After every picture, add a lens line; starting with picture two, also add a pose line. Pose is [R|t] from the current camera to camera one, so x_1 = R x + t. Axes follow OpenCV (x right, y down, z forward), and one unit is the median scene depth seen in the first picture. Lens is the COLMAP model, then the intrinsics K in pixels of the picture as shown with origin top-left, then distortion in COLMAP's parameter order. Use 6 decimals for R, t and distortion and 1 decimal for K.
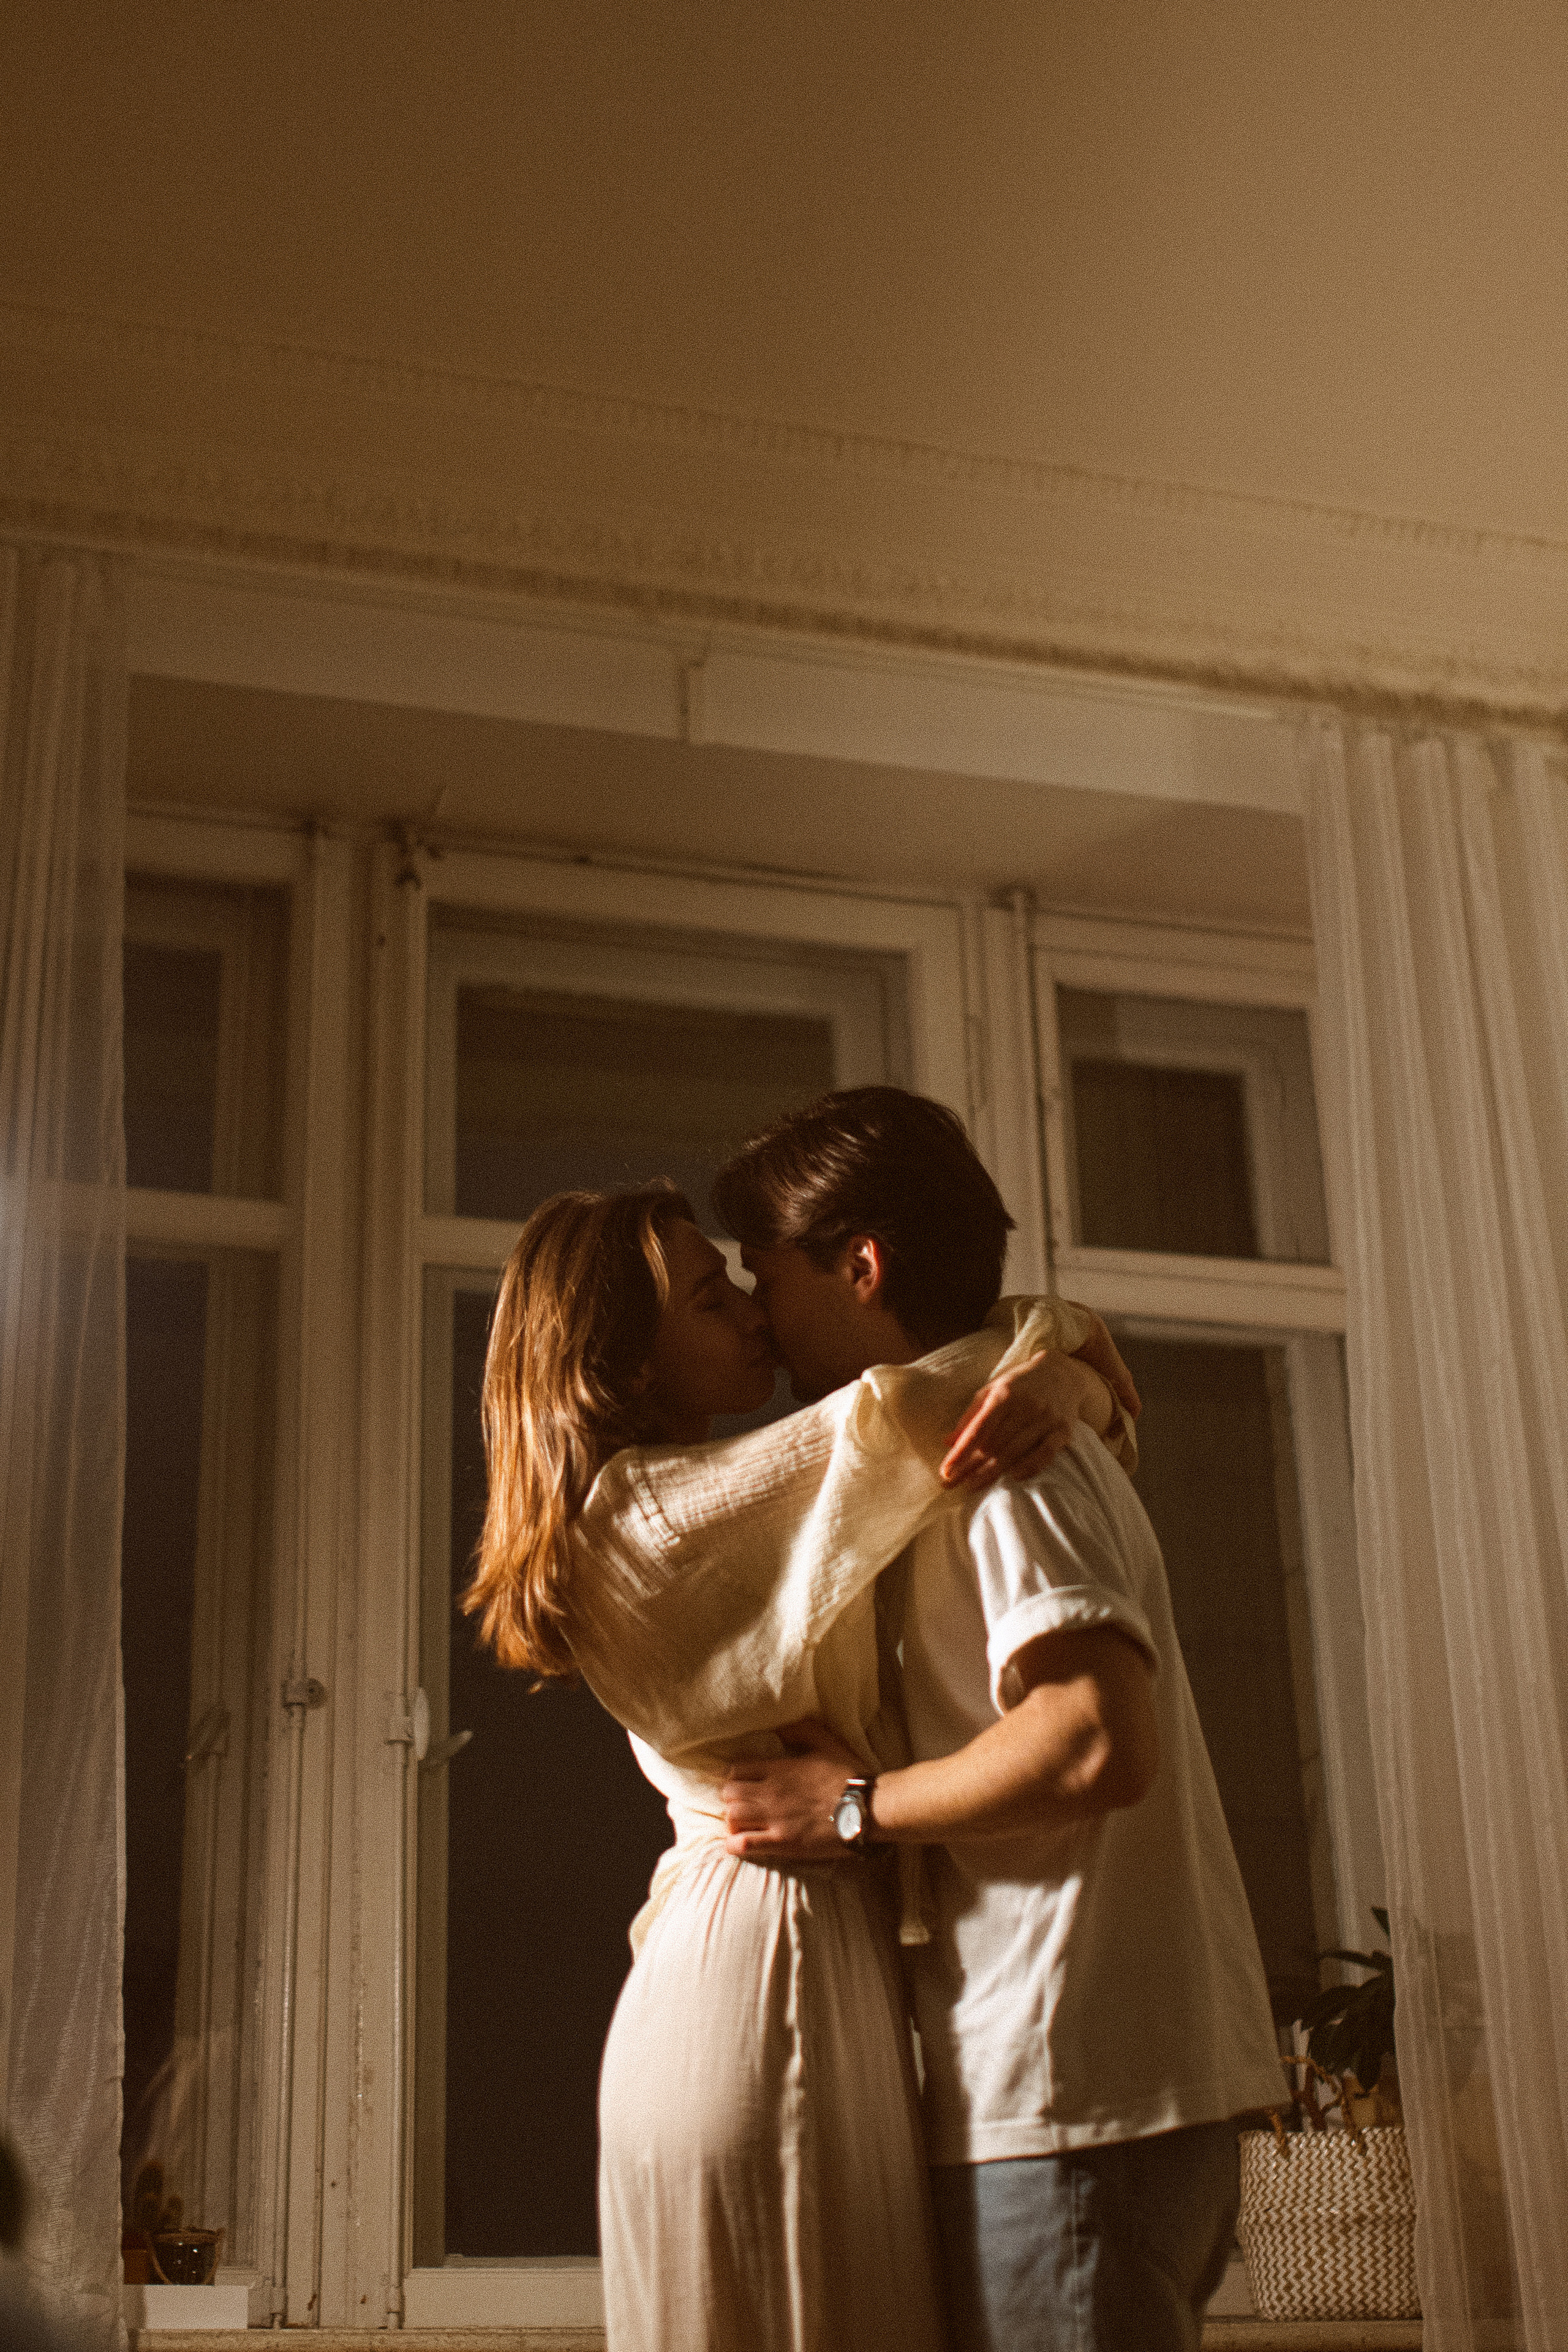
lens RADIAL K [[3642.2, 0, 784.0], [0, 3642.2, 1176.0], [0, 0, 1]] dist [-0.029107, -0.059814]
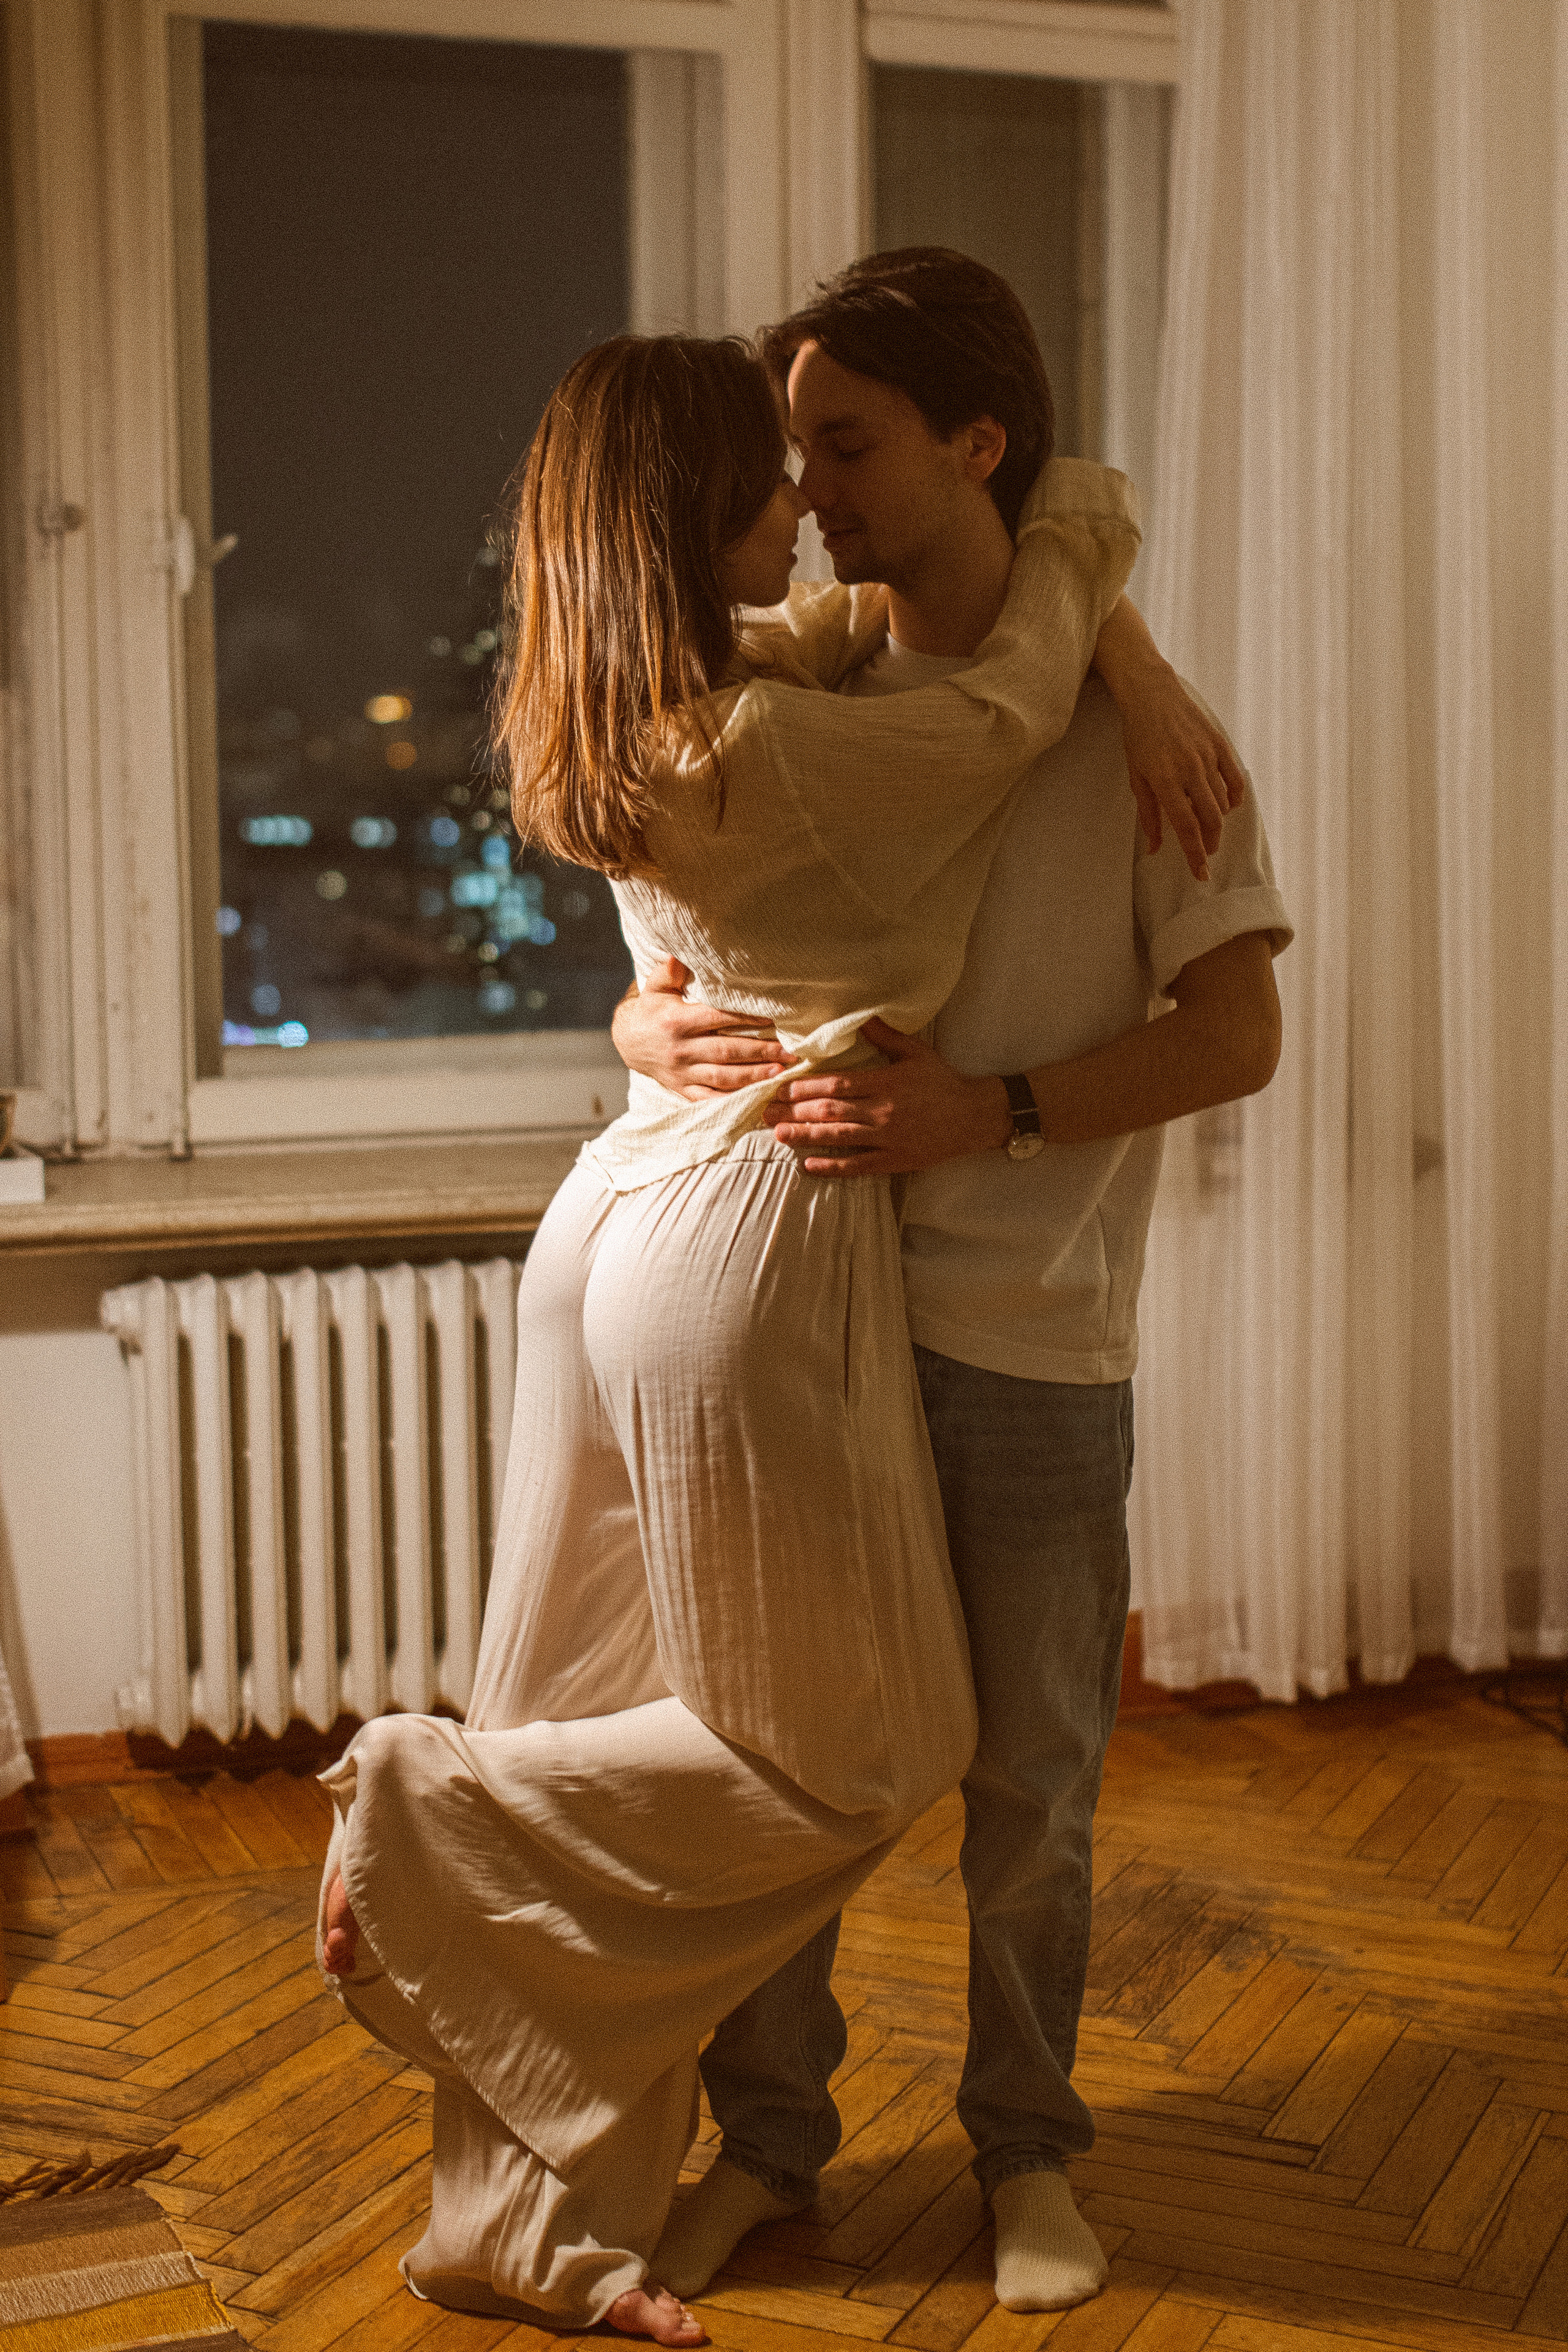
lens RADIAL K [[3600.3, 0, 819.4], [0, 3600.3, 1175.4], [0, 0, 1]] dist [-0.018180, 0.071290]
pose [[0.996599, 0.013469, 0.081297, -0.007292], [-0.053167, 0.858836, 0.509484, -0.214096], [-0.062959, -0.512073, 0.856631, 0.088999]]
